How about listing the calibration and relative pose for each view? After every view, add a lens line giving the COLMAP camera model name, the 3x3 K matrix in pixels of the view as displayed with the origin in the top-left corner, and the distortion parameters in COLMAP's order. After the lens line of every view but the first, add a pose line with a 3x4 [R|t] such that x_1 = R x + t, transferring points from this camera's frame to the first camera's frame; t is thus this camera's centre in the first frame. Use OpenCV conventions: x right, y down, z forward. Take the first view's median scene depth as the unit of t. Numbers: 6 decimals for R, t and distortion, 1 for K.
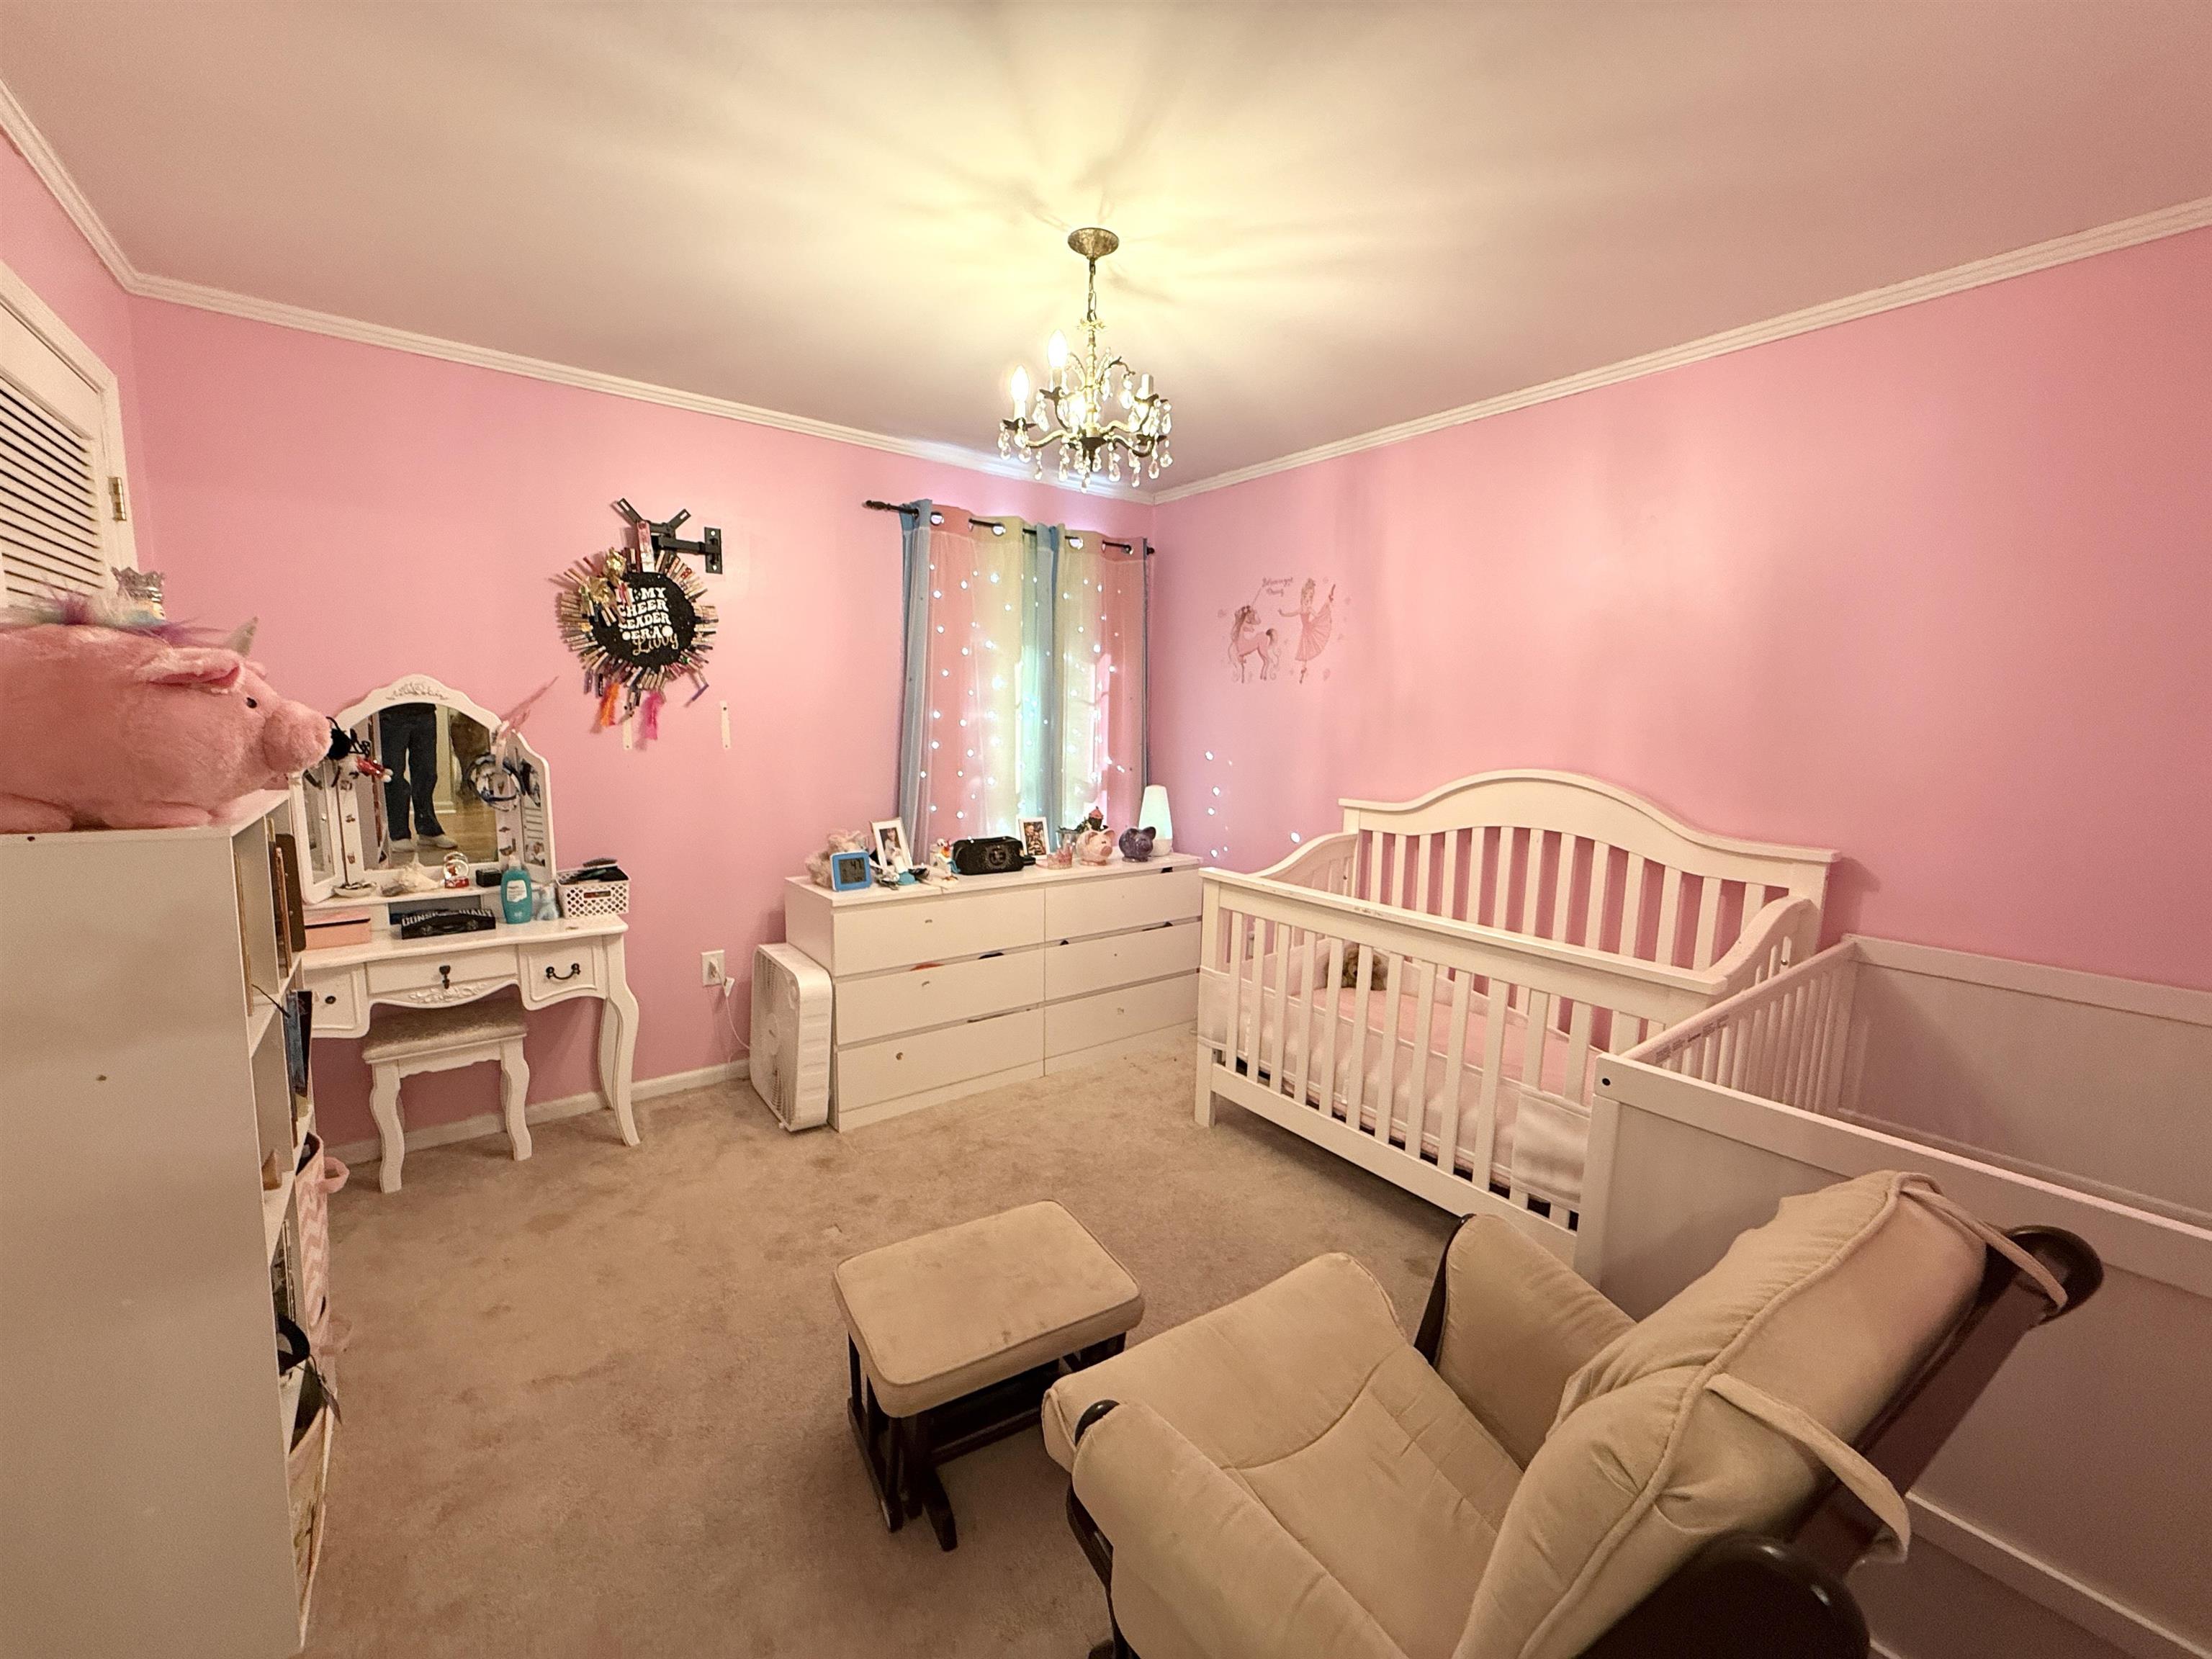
lens RADIAL K [[902.3, 0, 1106.0], [0, 902.3, 829.5], [0, 0, 1]] dist [-0.000503, -0.000070]
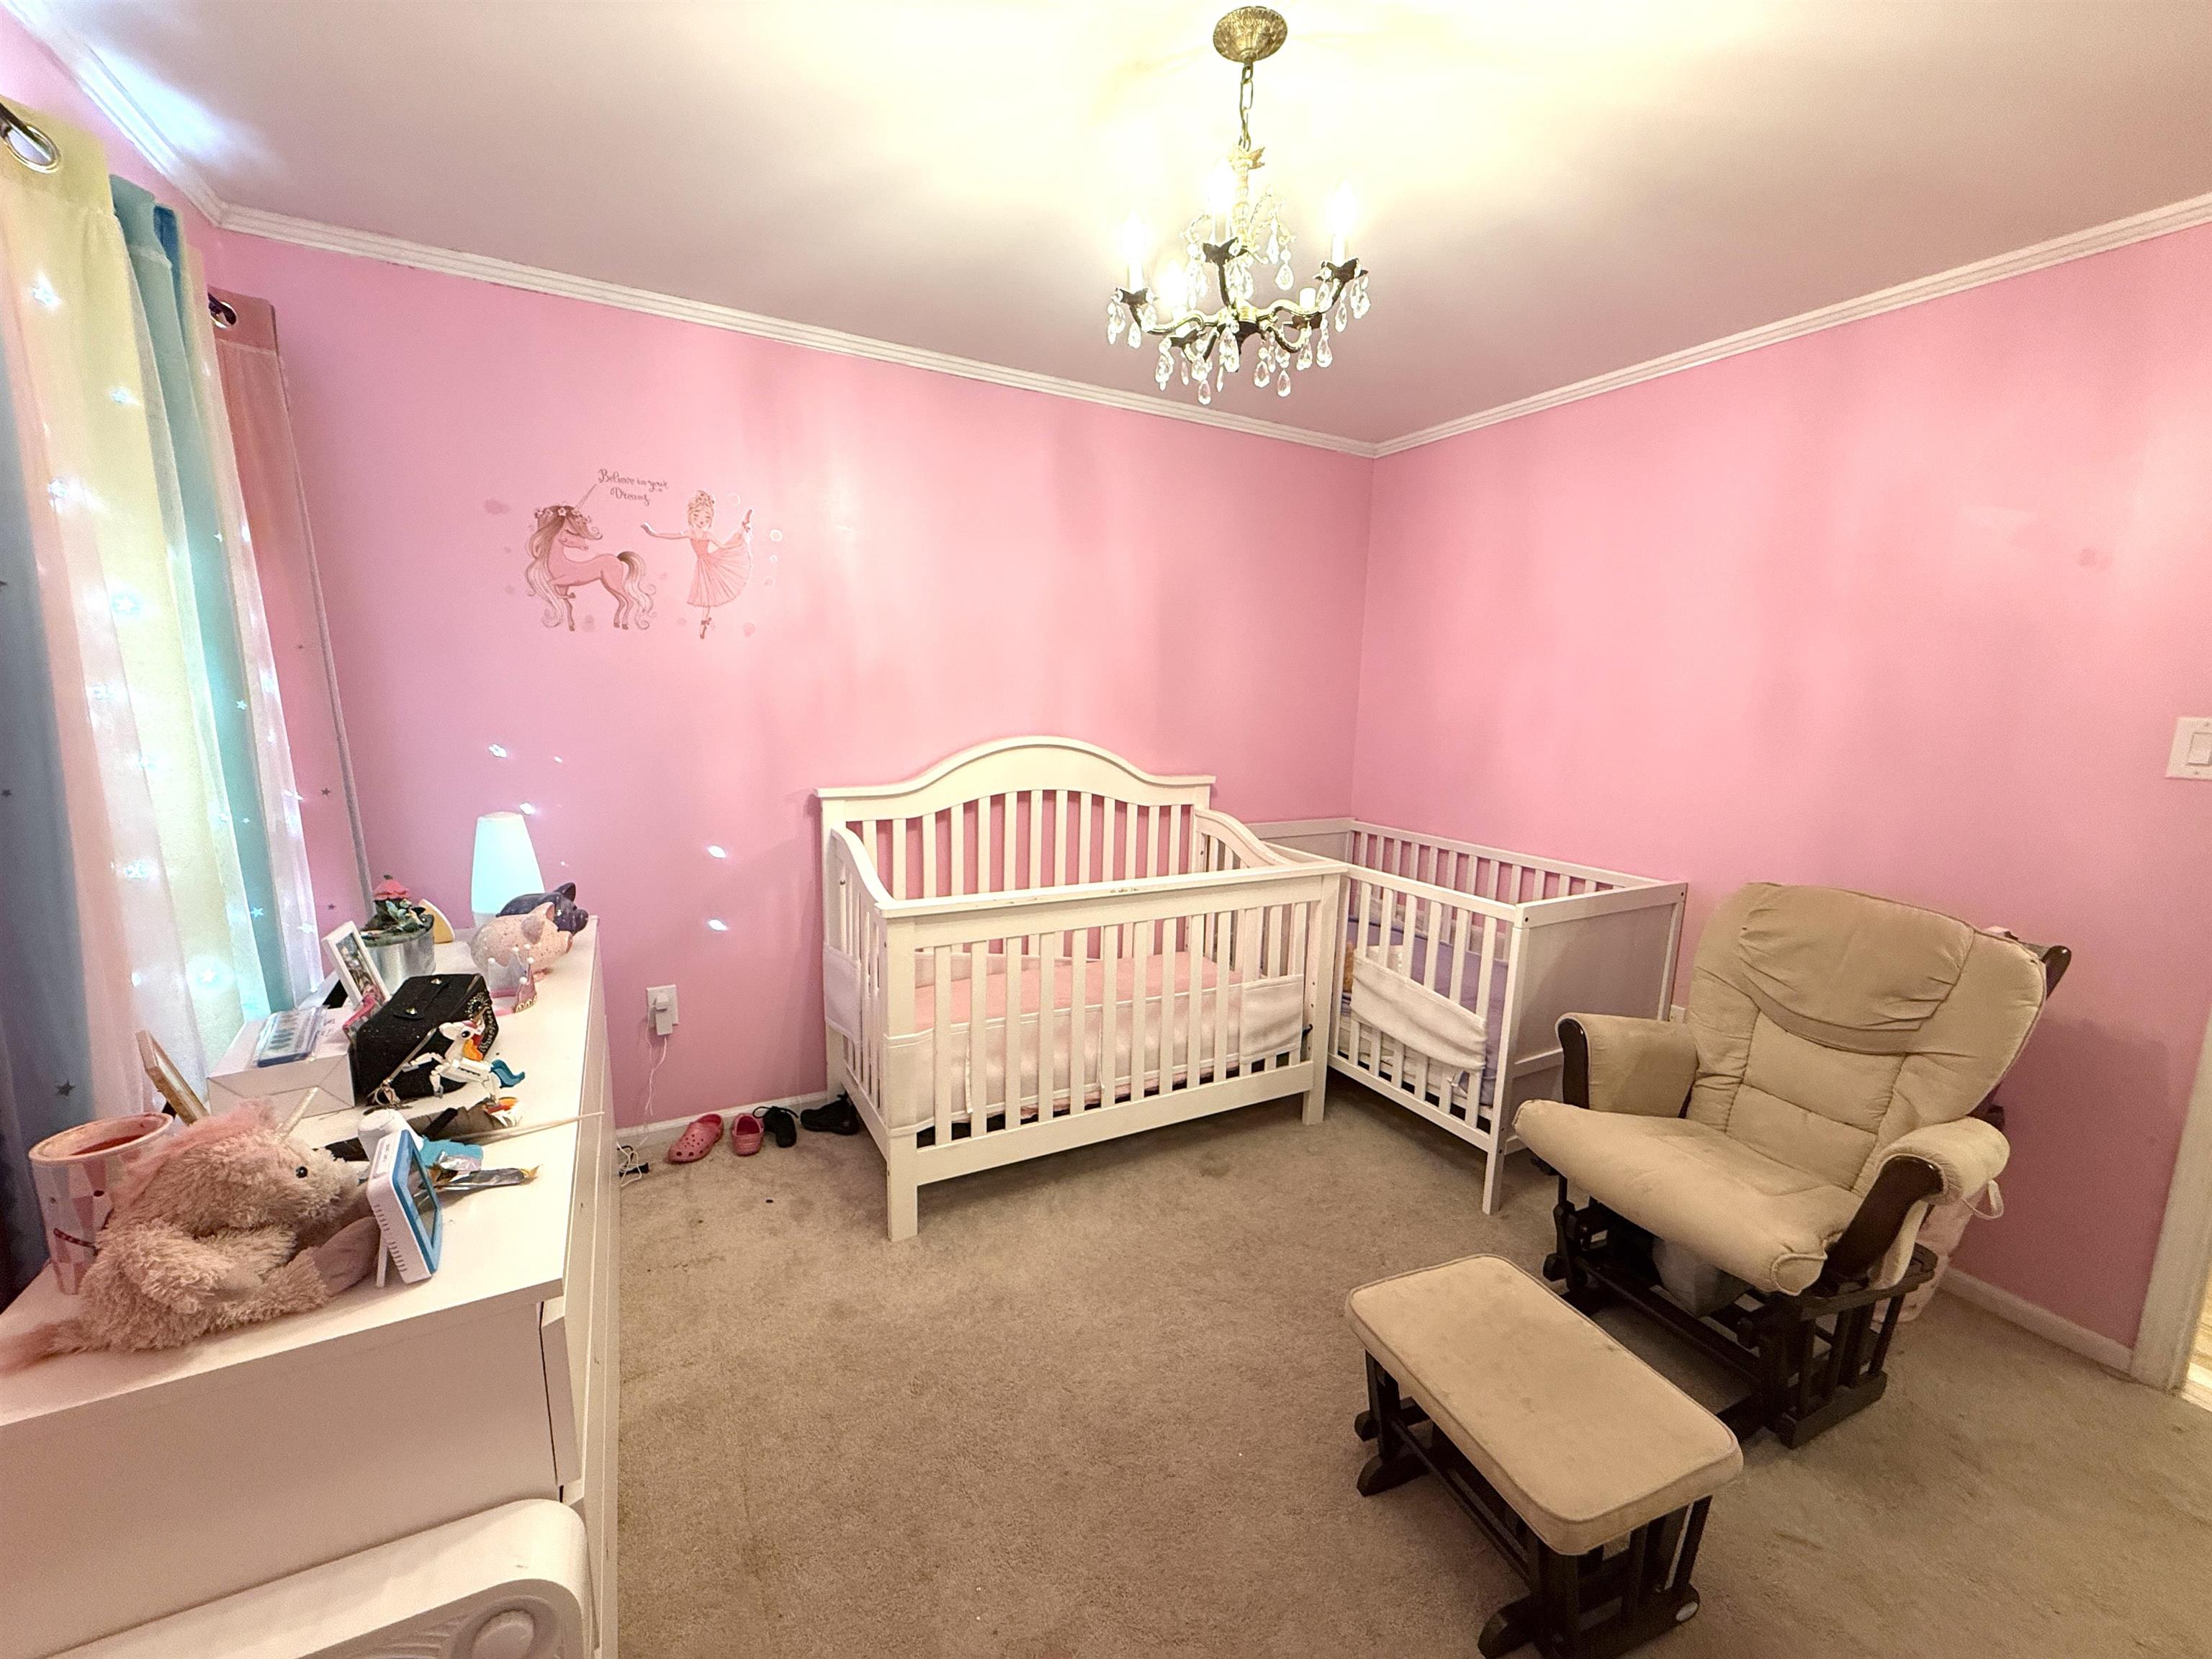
lens RADIAL K [[878.2, 0, 1103.5], [0, 878.2, 834.1], [0, 0, 1]] dist [-0.000770, -0.000229]
pose [[0.151472, -0.173296, 0.973152, -0.531654], [0.110104, 0.981343, 0.157617, -0.102057], [-0.982310, 0.083273, 0.167726, 0.703310]]
